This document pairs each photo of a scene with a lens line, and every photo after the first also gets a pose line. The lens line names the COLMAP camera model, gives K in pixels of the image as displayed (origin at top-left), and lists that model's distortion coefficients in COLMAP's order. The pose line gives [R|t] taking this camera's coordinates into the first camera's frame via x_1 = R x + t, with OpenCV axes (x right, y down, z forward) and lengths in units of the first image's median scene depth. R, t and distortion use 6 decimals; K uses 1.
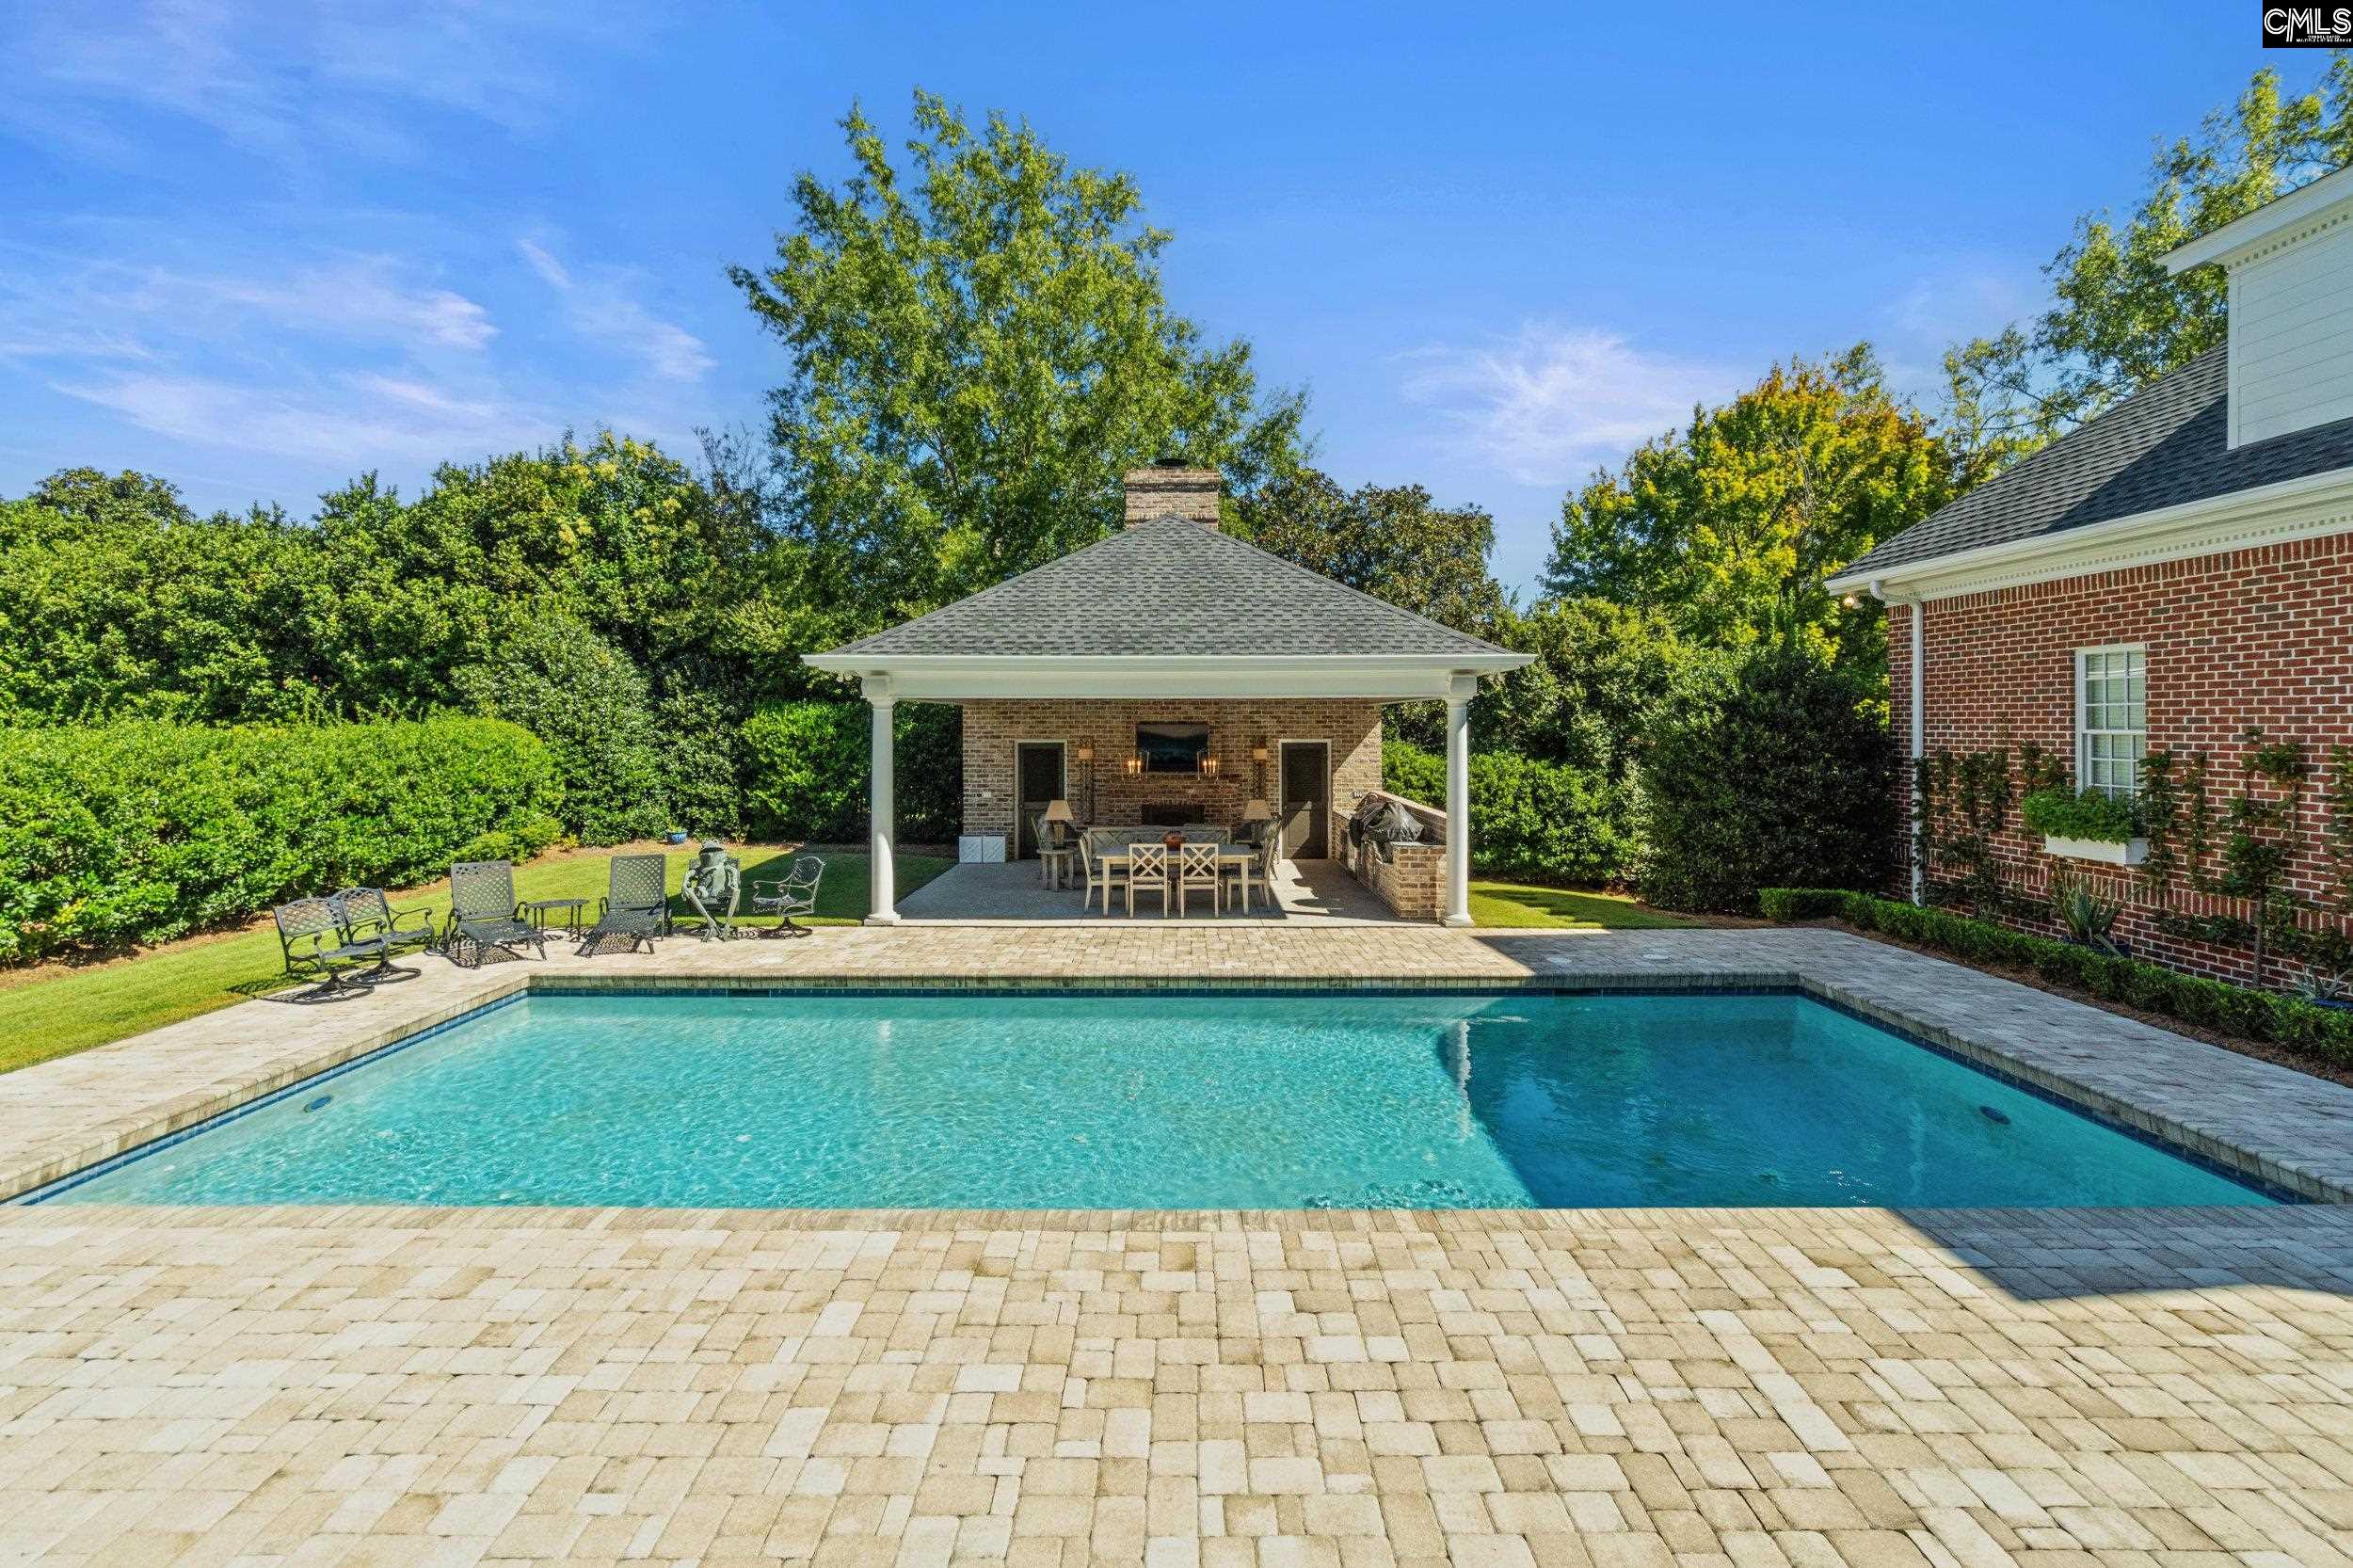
lens RADIAL K [[1033.3, 0, 1184.9], [0, 1033.3, 729.3], [0, 0, 1]] dist [-0.002326, 0.001827]
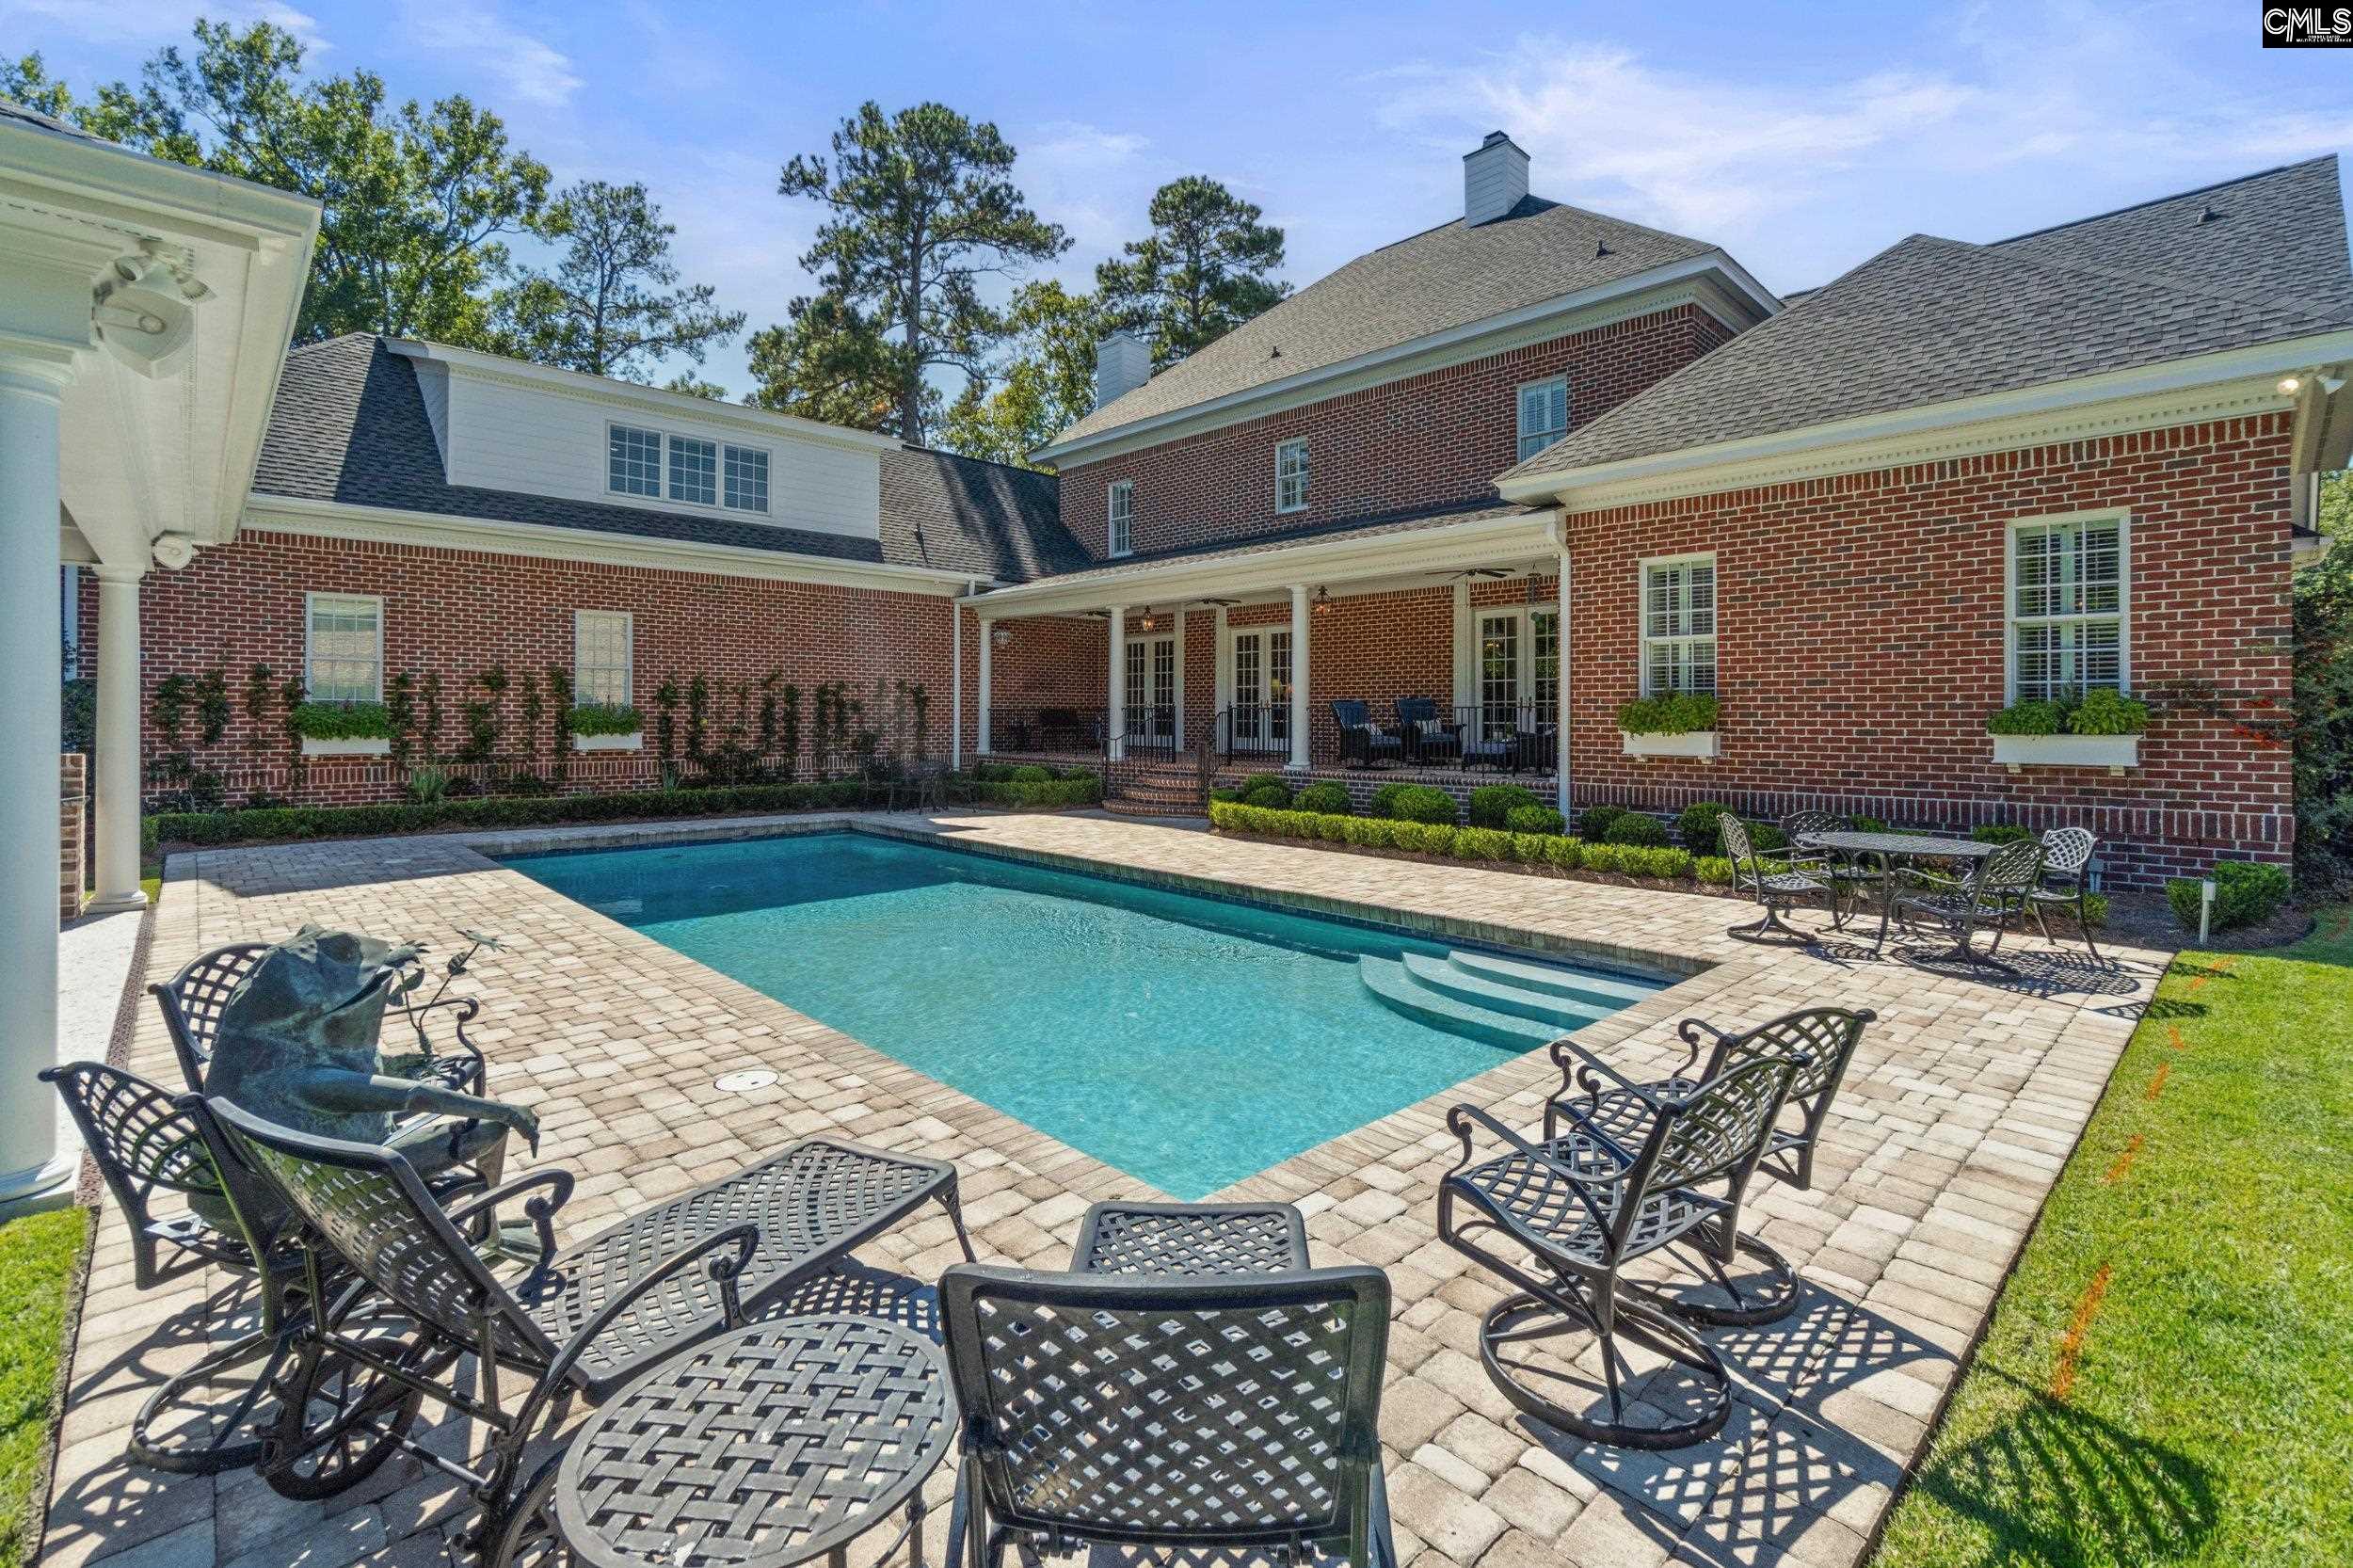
lens RADIAL K [[1033.3, 0, 1154.1], [0, 1033.3, 723.8], [0, 0, 1]] dist [-0.002326, 0.001827]
pose [[-0.679060, -0.008482, 0.734034, -0.640406], [-0.001560, 0.999948, 0.010112, 0.057626], [-0.734081, 0.005722, -0.679038, 0.915451]]
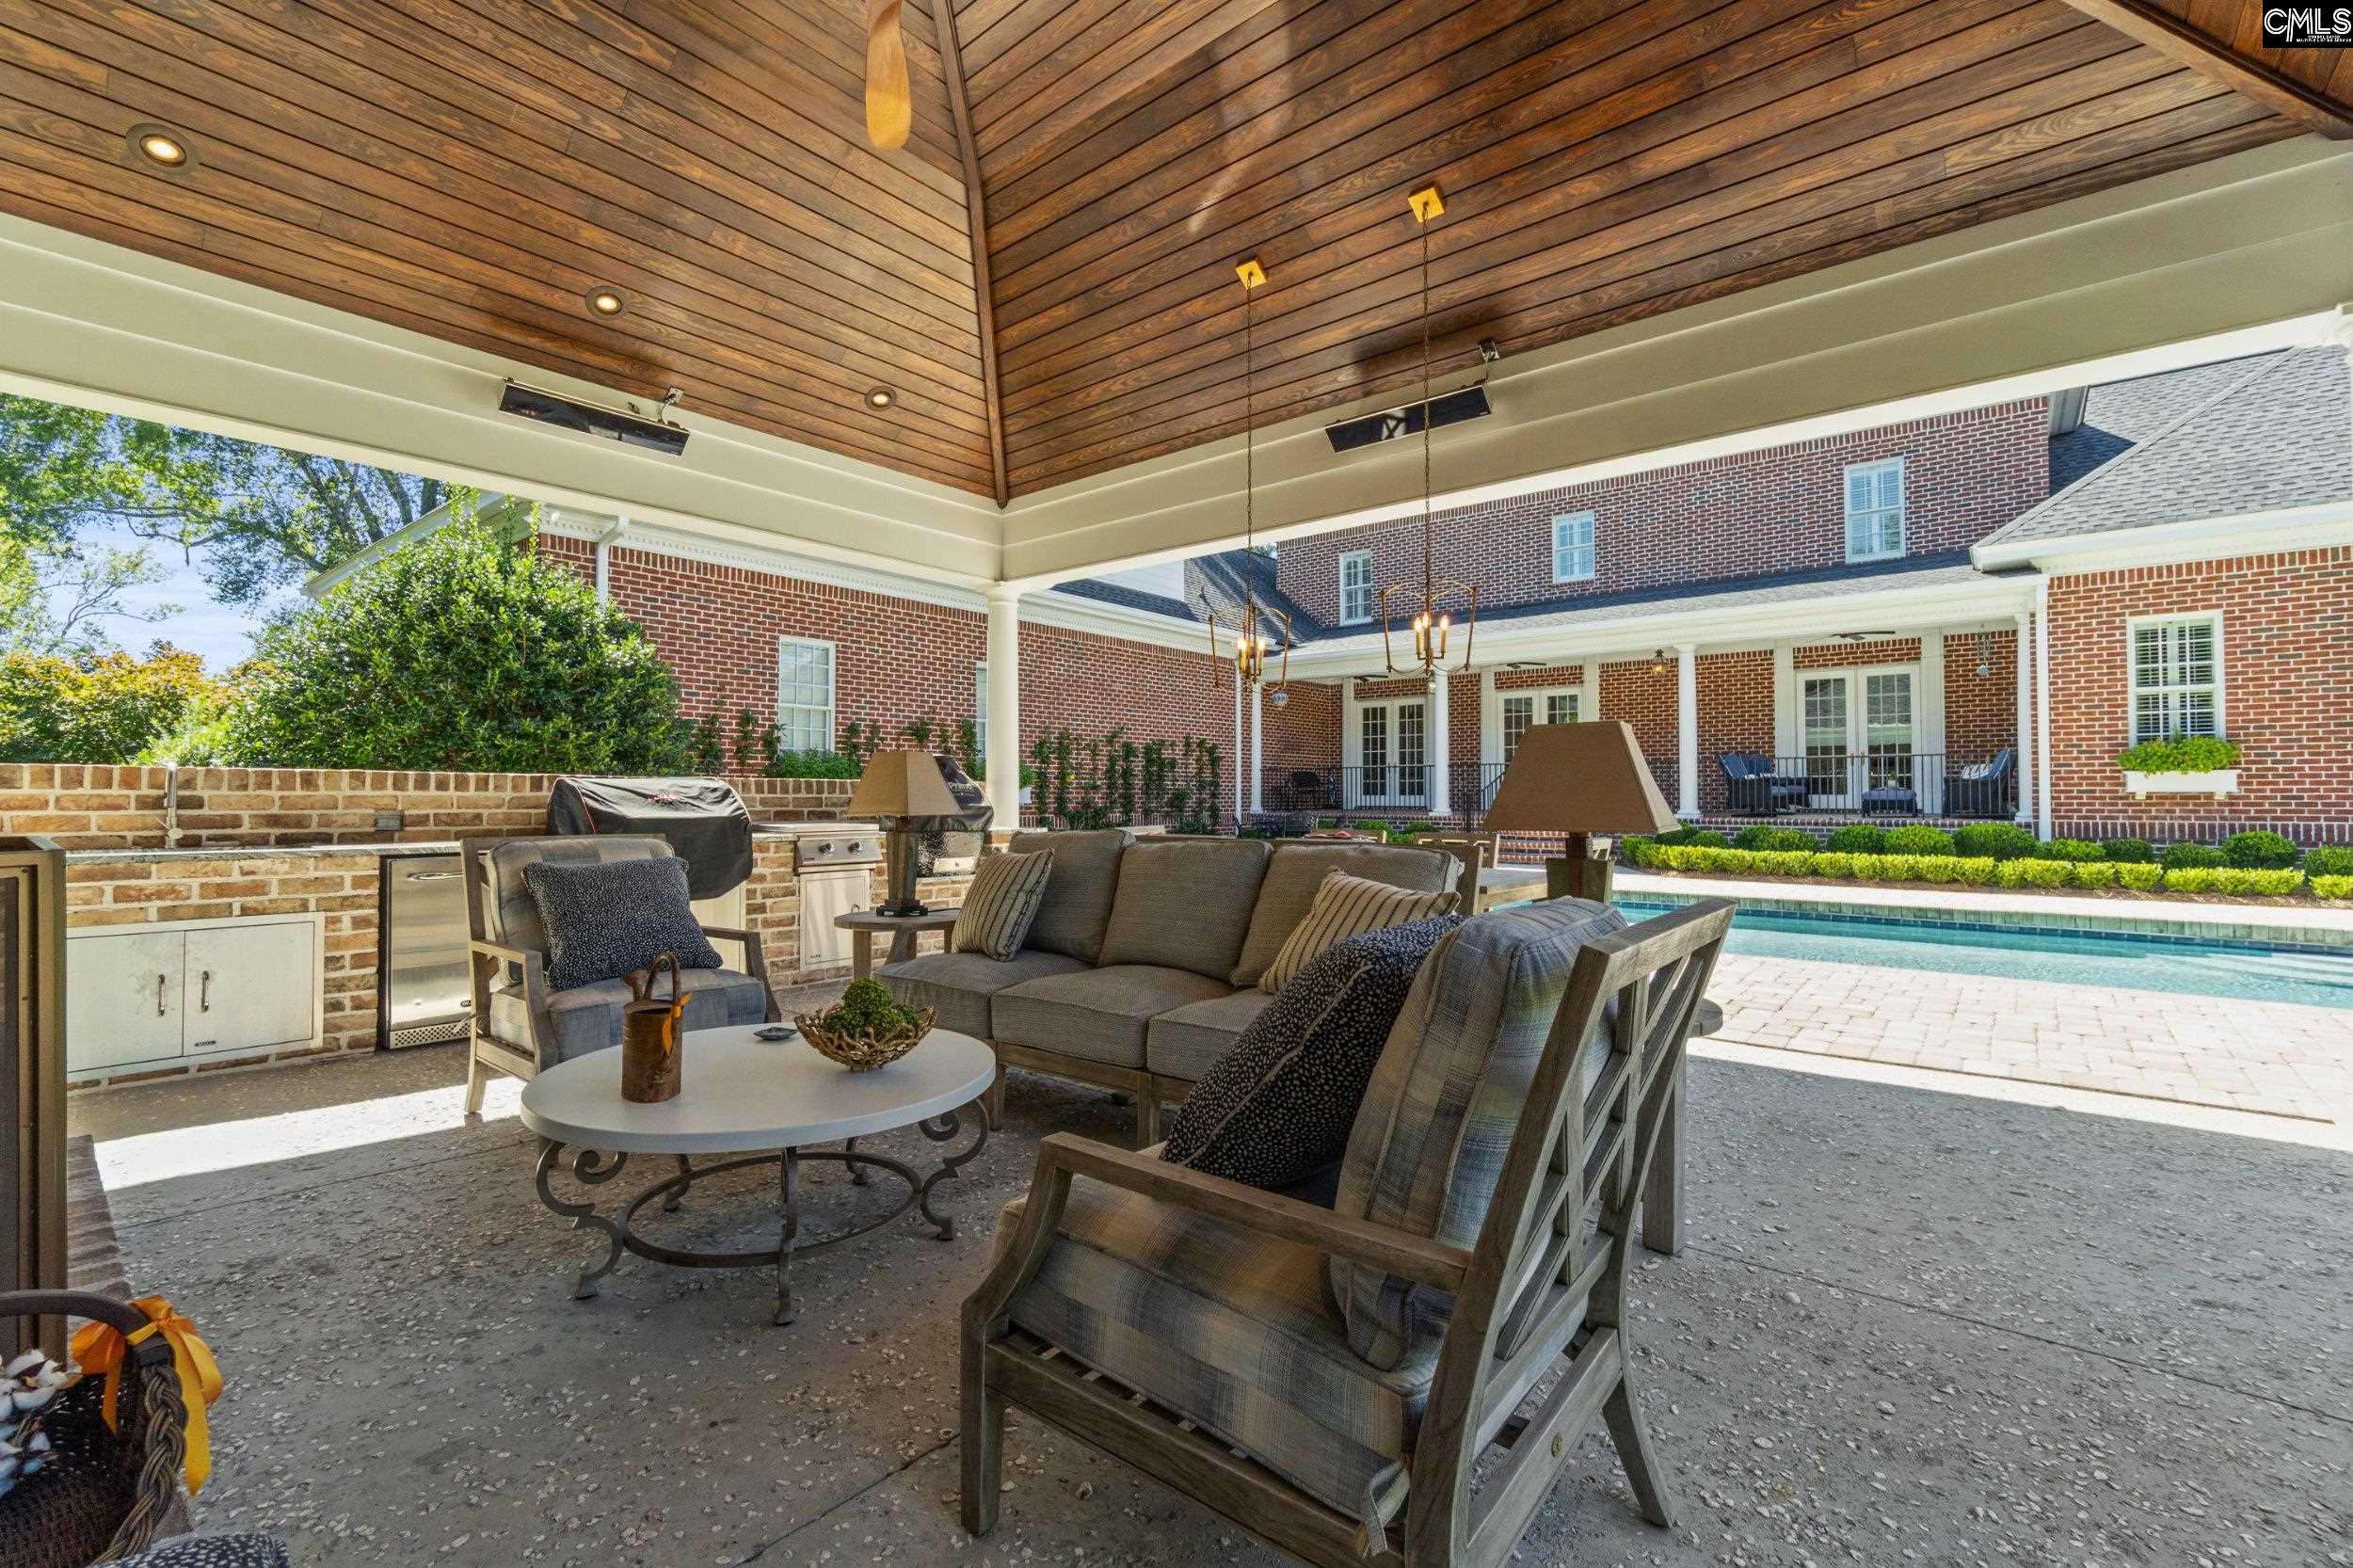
lens RADIAL K [[1033.3, 0, 1142.9], [0, 1033.3, 773.6], [0, 0, 1]] dist [-0.002326, 0.001827]
pose [[-0.758678, 0.017281, 0.651237, -0.202265], [0.002434, 0.999716, -0.023693, 0.094601], [-0.651462, -0.016390, -0.758504, 1.365061]]
